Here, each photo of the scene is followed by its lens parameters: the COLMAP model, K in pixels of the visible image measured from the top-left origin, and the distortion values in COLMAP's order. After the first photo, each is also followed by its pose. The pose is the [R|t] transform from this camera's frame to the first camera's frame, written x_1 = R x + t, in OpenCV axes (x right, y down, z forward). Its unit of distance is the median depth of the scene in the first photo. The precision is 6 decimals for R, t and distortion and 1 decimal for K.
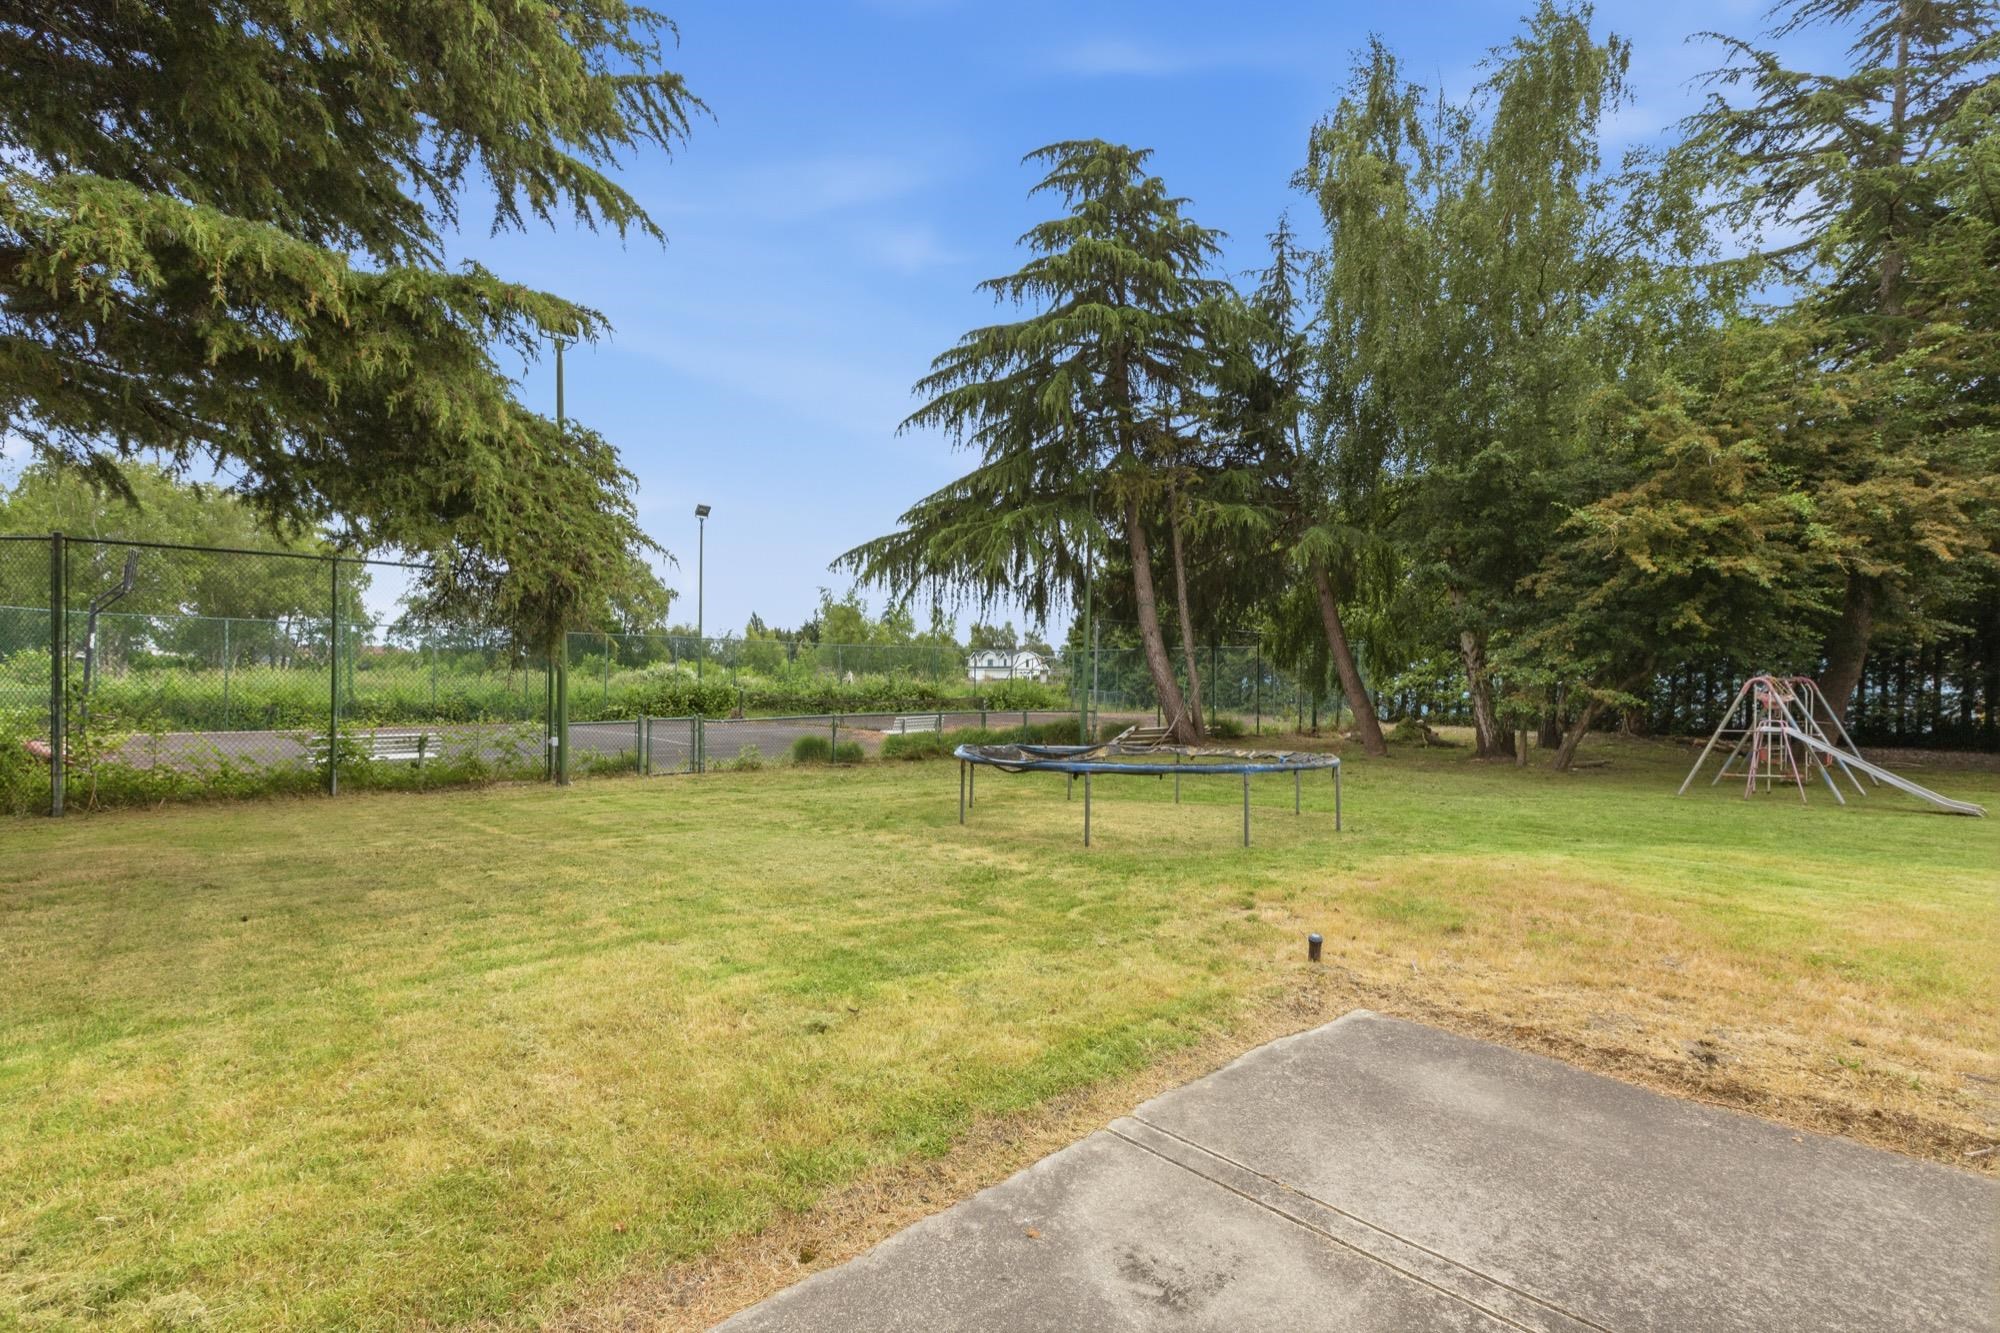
lens RADIAL K [[958.7, 0, 1000.0], [0, 958.7, 666.5], [0, 0, 1]] dist [-0.003152, -0.000212]
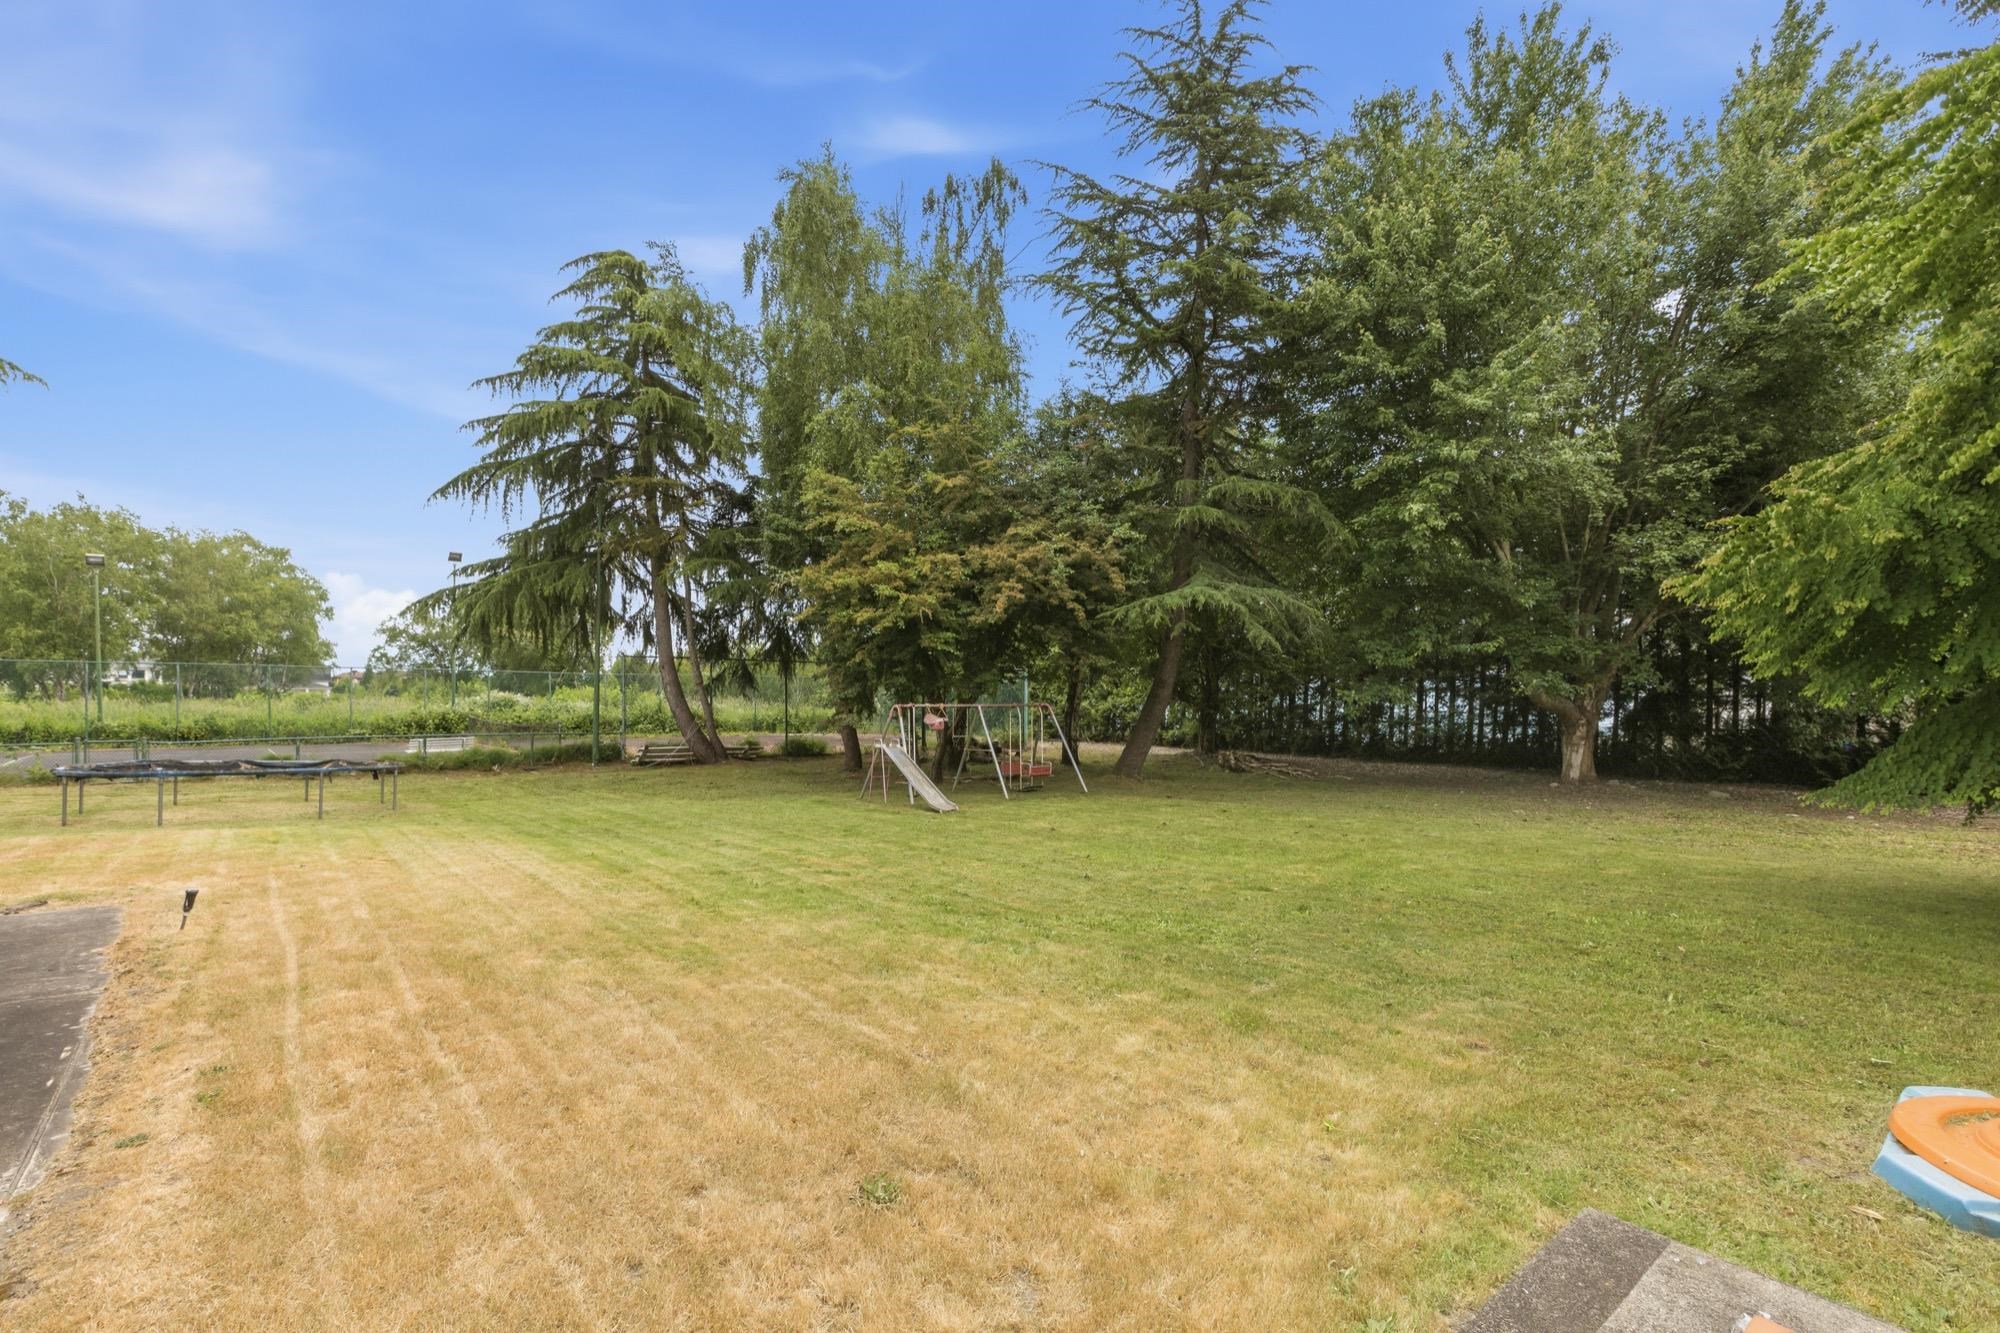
lens RADIAL K [[958.7, 0, 1000.0], [0, 958.7, 666.5], [0, 0, 1]] dist [-0.003152, -0.000212]
pose [[0.997708, -0.006030, -0.067398, 0.585243], [0.004583, 0.999756, -0.021599, -0.007083], [0.067512, 0.021241, 0.997492, -0.131076]]
